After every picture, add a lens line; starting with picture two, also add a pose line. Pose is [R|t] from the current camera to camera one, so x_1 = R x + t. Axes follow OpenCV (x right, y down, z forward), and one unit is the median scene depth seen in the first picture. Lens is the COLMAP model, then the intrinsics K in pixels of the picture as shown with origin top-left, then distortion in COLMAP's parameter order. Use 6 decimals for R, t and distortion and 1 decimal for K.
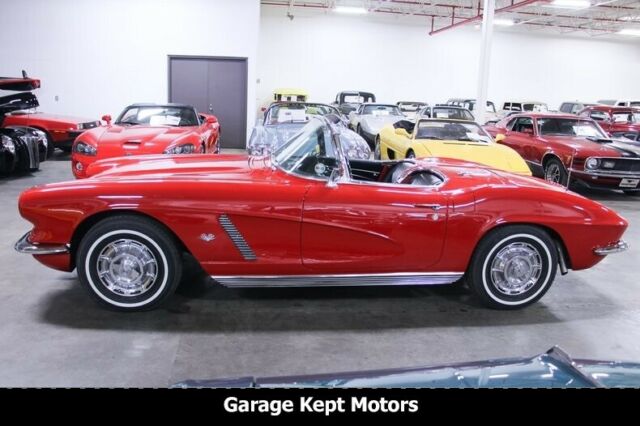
lens RADIAL K [[521.8, 0, 322.9], [0, 521.8, 215.0], [0, 0, 1]] dist [-0.174129, 0.139131]
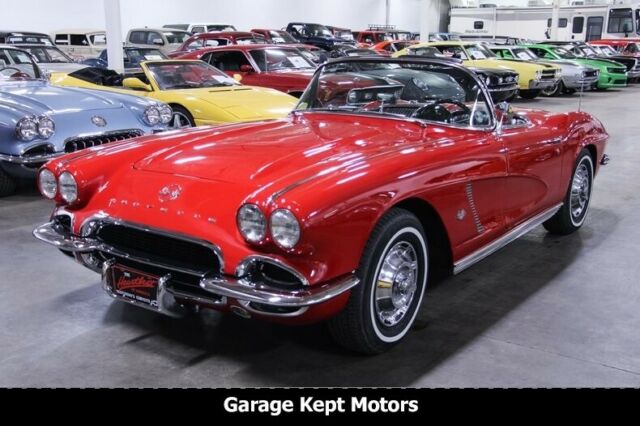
lens RADIAL K [[718.8, 0, 318.3], [0, 718.8, 221.5], [0, 0, 1]] dist [-0.004042, 0.067489]
pose [[0.677992, -0.212585, 0.703657, -1.091484], [0.185717, 0.975751, 0.115846, -0.109714], [-0.711221, 0.052139, 0.701032, 0.363437]]
